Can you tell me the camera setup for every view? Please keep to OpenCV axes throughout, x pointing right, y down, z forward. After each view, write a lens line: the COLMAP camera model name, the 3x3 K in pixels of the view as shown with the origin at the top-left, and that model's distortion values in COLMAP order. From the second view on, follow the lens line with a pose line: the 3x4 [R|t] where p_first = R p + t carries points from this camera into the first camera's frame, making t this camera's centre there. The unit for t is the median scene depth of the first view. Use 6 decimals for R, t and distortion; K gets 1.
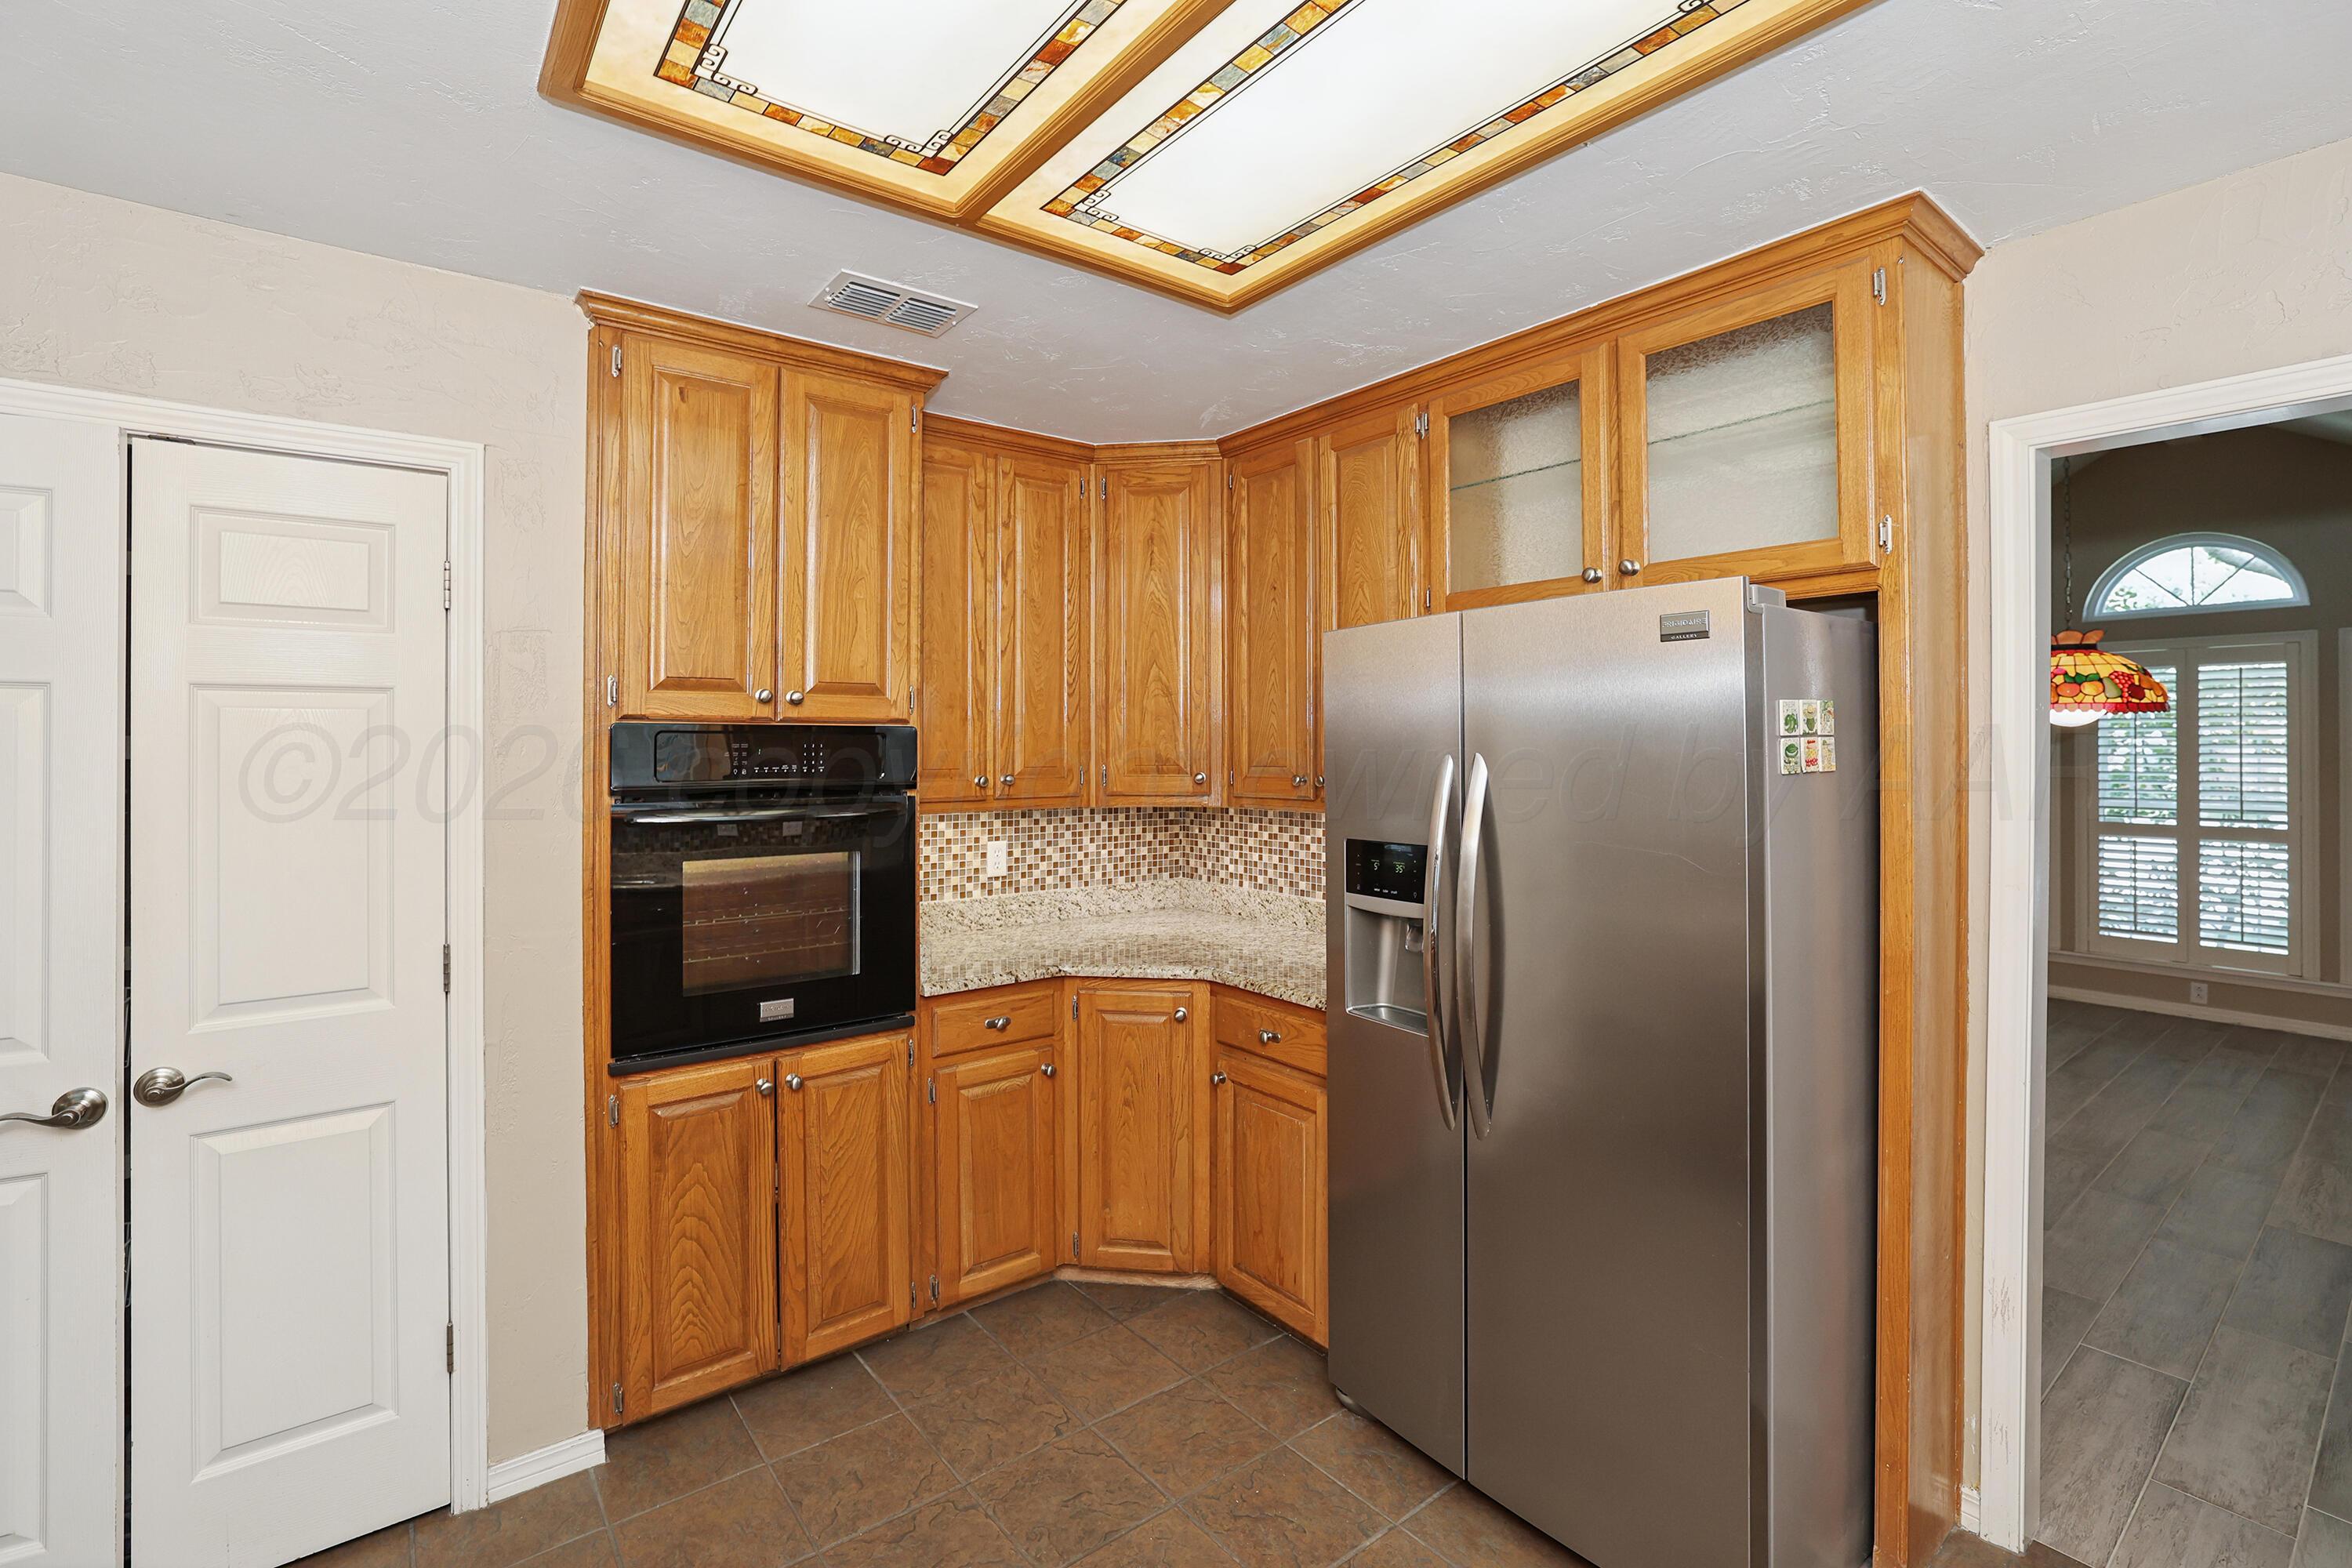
lens RADIAL K [[1033.9, 0, 1126.7], [0, 1033.9, 739.0], [0, 0, 1]] dist [-0.034071, 0.009126]
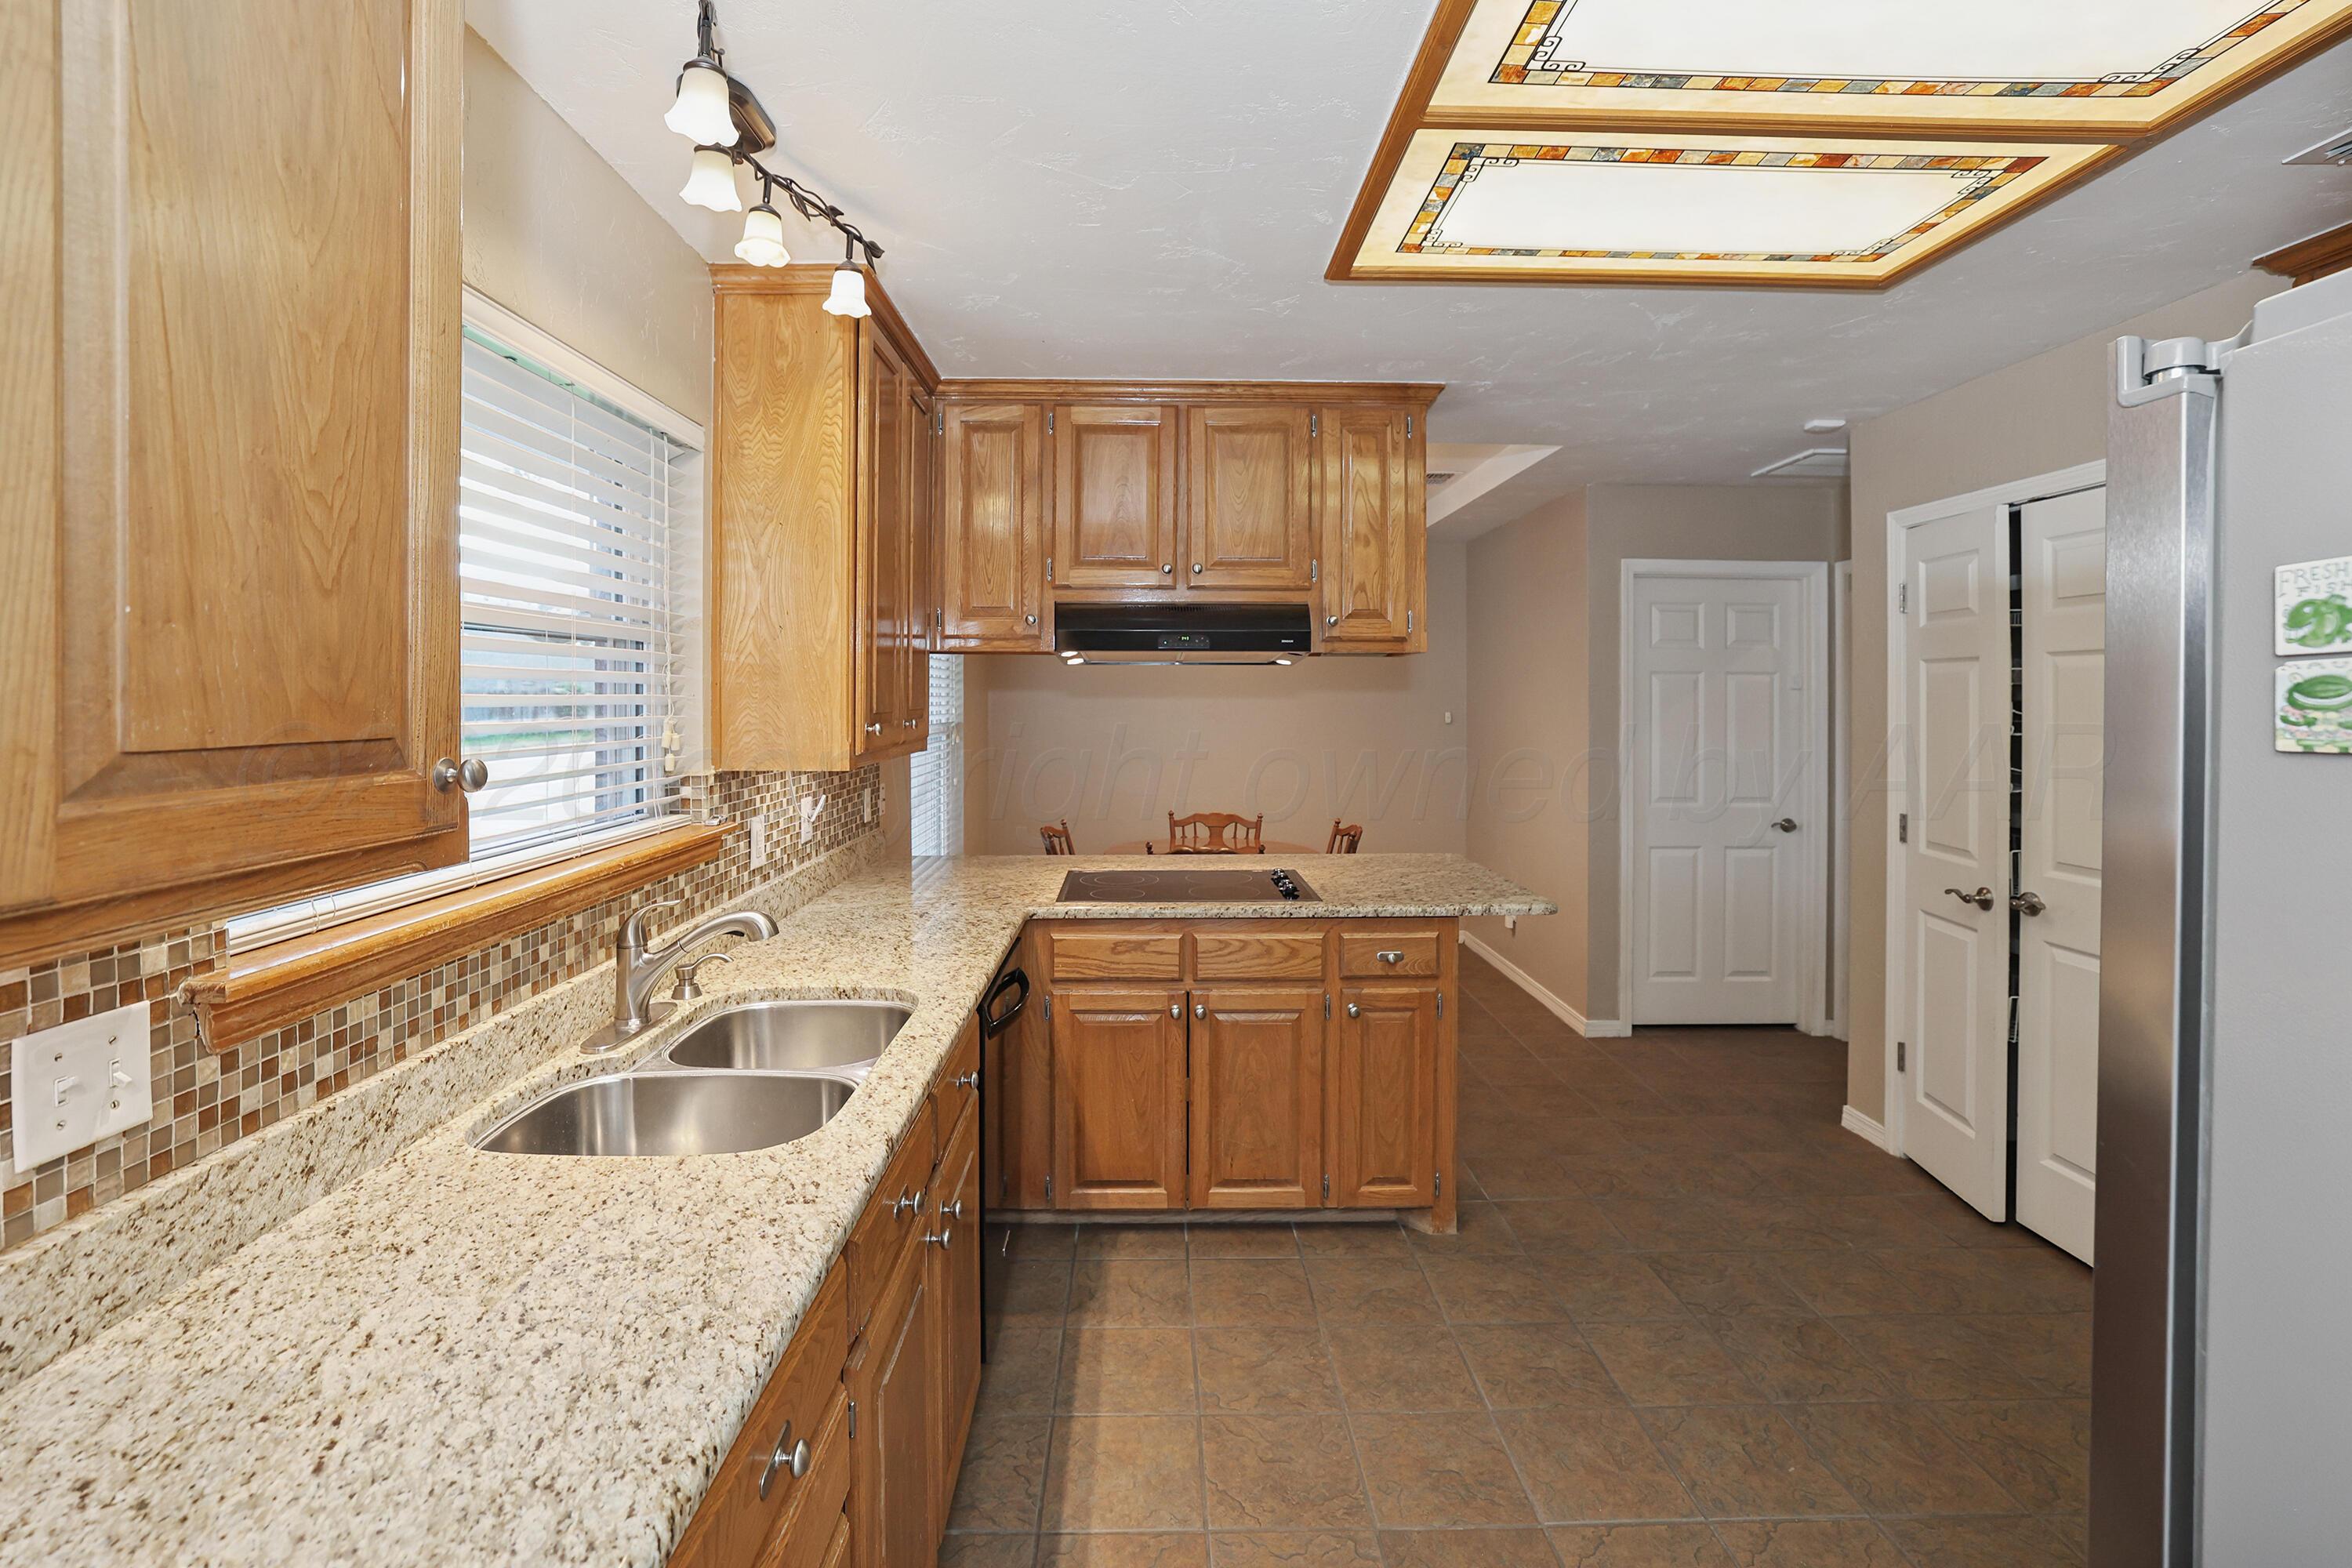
lens RADIAL K [[1033.9, 0, 1179.5], [0, 1033.9, 702.6], [0, 0, 1]] dist [-0.034071, 0.009126]
pose [[-0.579238, 0.004861, -0.815144, 0.802534], [0.003305, 0.999988, 0.003614, 0.008398], [0.815152, -0.000601, -0.579247, 0.580239]]
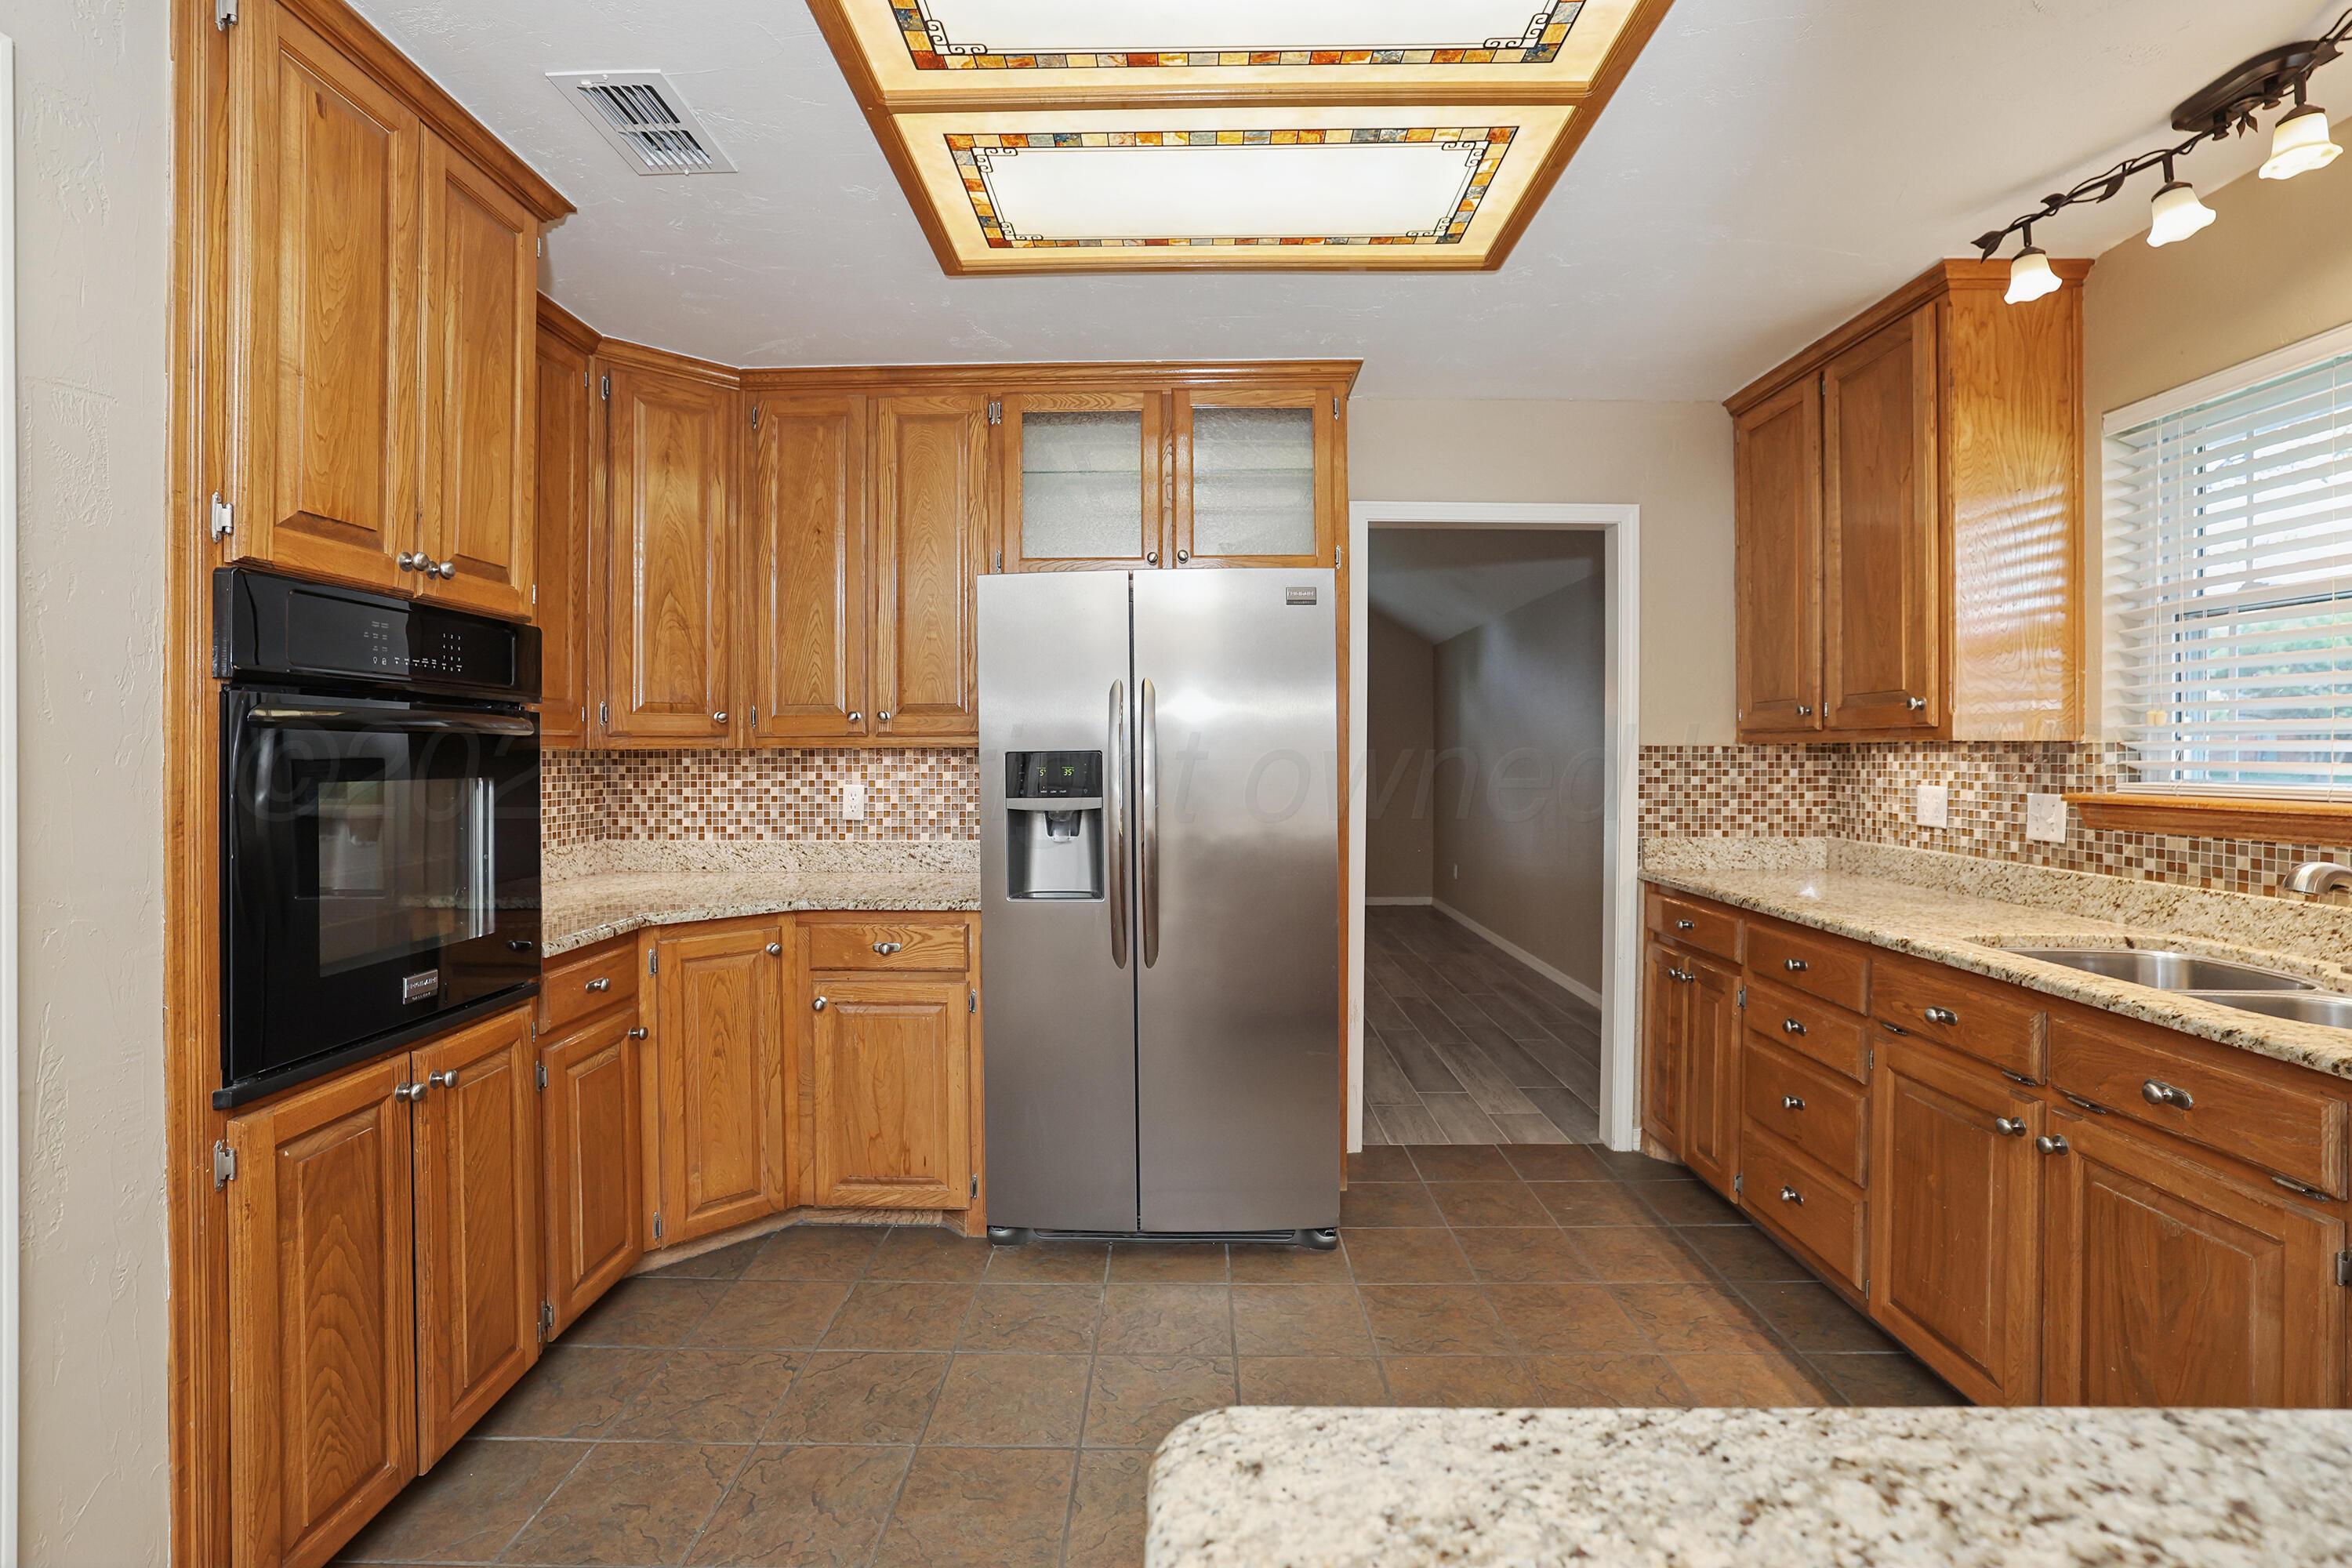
lens RADIAL K [[1033.9, 0, 1157.9], [0, 1033.9, 747.6], [0, 0, 1]] dist [-0.034071, 0.009126]
pose [[0.622743, 0.004554, 0.782413, -0.546308], [-0.006421, 0.999979, -0.000709, 0.082457], [-0.782400, -0.004582, 0.622759, 0.119225]]
